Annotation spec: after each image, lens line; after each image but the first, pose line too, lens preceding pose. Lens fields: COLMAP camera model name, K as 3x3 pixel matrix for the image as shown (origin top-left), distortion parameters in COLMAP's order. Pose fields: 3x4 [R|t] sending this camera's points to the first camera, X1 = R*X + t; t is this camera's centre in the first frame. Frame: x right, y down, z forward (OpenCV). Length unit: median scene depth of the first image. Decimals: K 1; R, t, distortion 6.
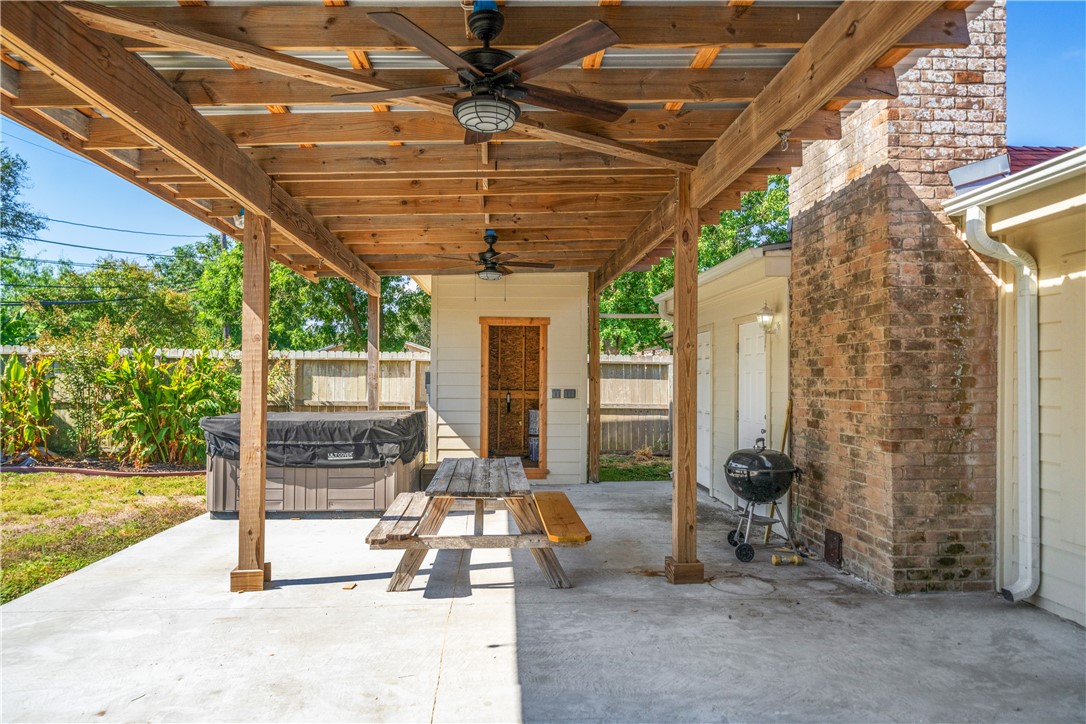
lens RADIAL K [[694.8, 0, 538.4], [0, 694.8, 374.4], [0, 0, 1]] dist [0.004456, 0.002921]
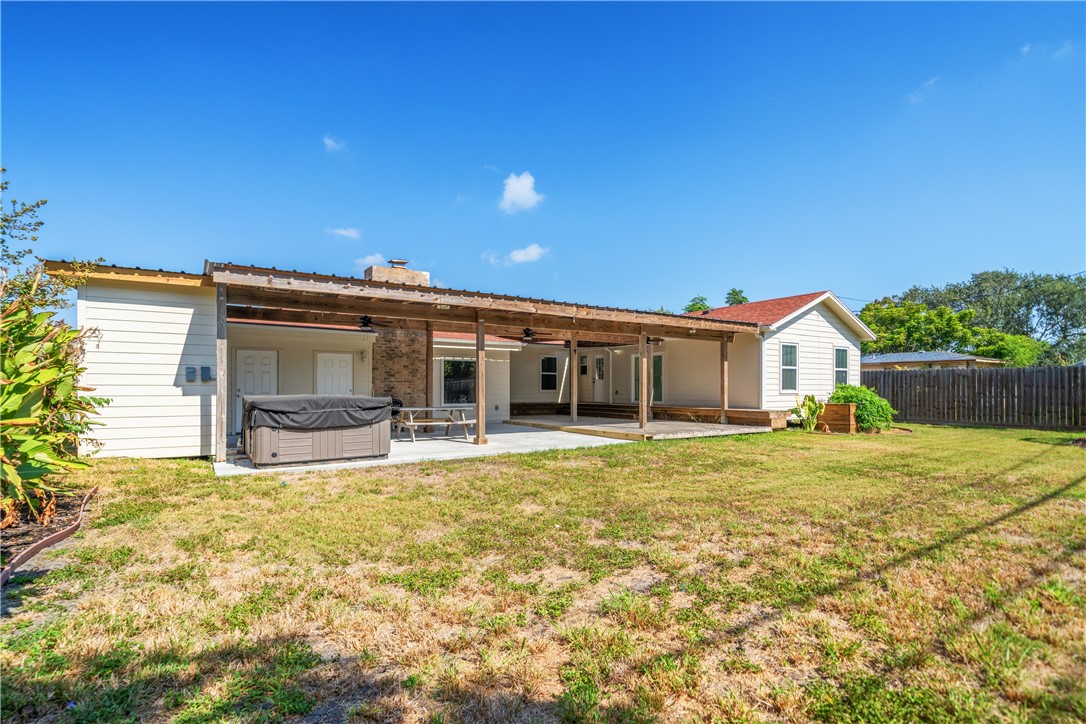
lens RADIAL K [[527.5, 0, 541.6], [0, 527.5, 386.0], [0, 0, 1]] dist [-0.000512, -0.000038]
pose [[-0.493011, -0.007155, 0.869994, -2.434094], [-0.013386, 0.999910, 0.000638, 0.041784], [-0.869920, -0.011332, -0.493062, 1.817141]]
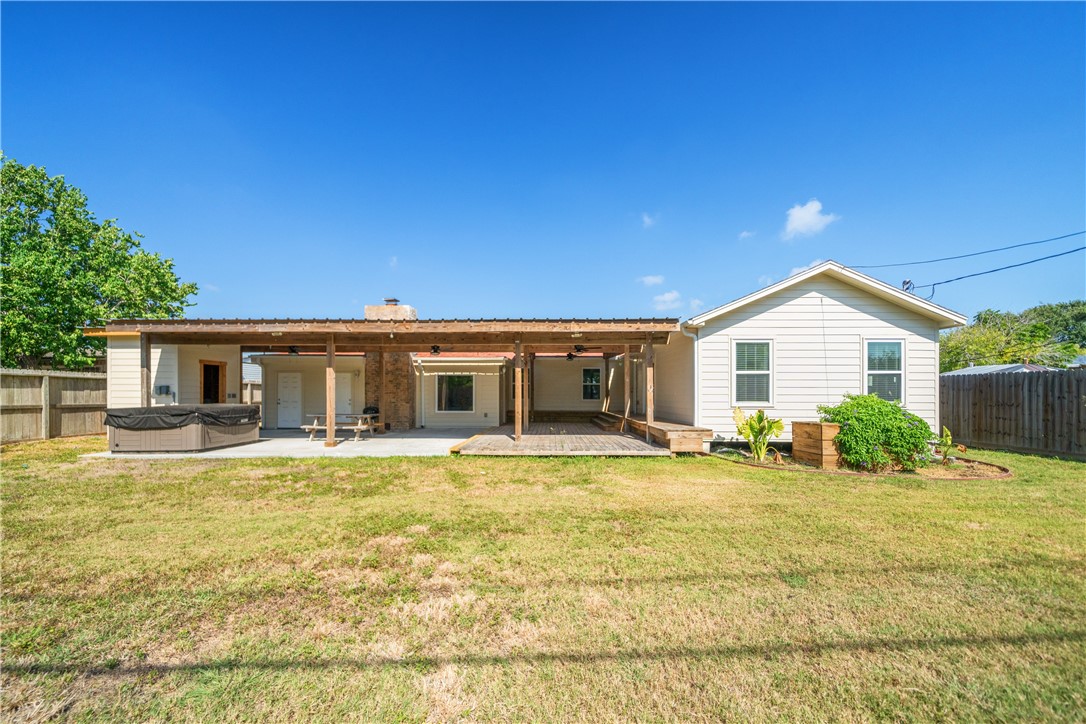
lens RADIAL K [[408.6, 0, 543.2], [0, 408.6, 394.6], [0, 0, 1]] dist [-0.001581, -0.000075]
pose [[0.076275, -0.008855, 0.997048, -2.326611], [-0.008315, 0.999920, 0.009516, 0.003993], [-0.997052, -0.009016, 0.076195, -0.246356]]
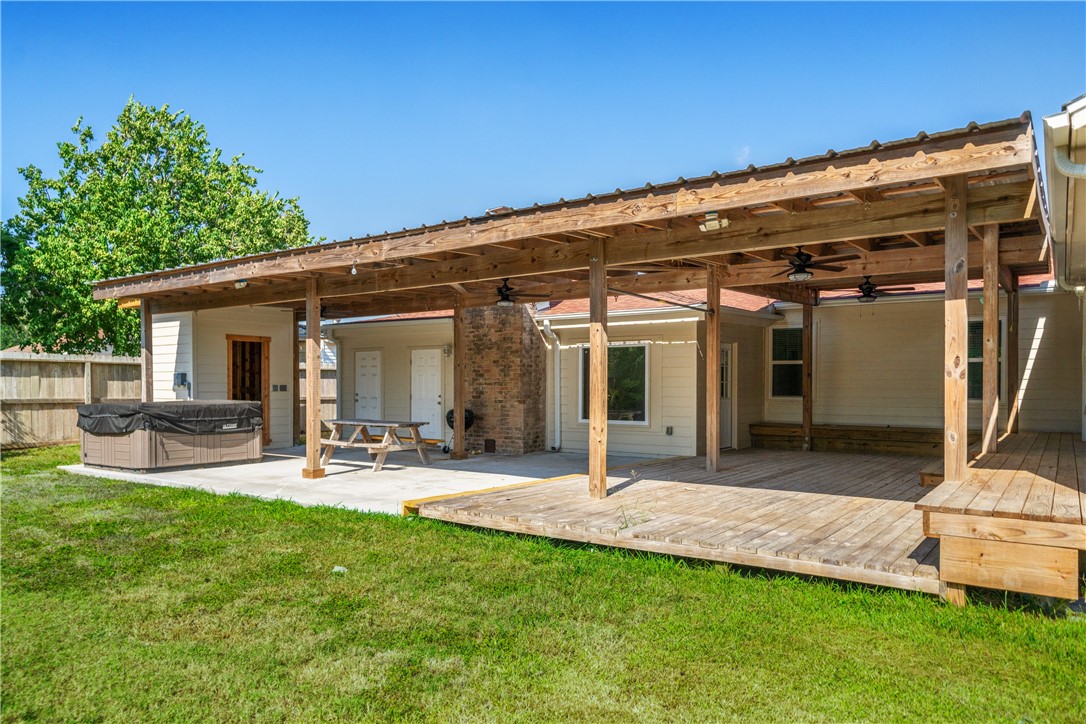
lens RADIAL K [[730.1, 0, 538.6], [0, 730.1, 395.1], [0, 0, 1]] dist [0.005929, 0.000362]
pose [[0.633153, -0.014588, 0.773889, -1.576462], [-0.003864, 0.999750, 0.022006, 0.010908], [-0.774017, -0.016924, 0.632939, -0.829372]]
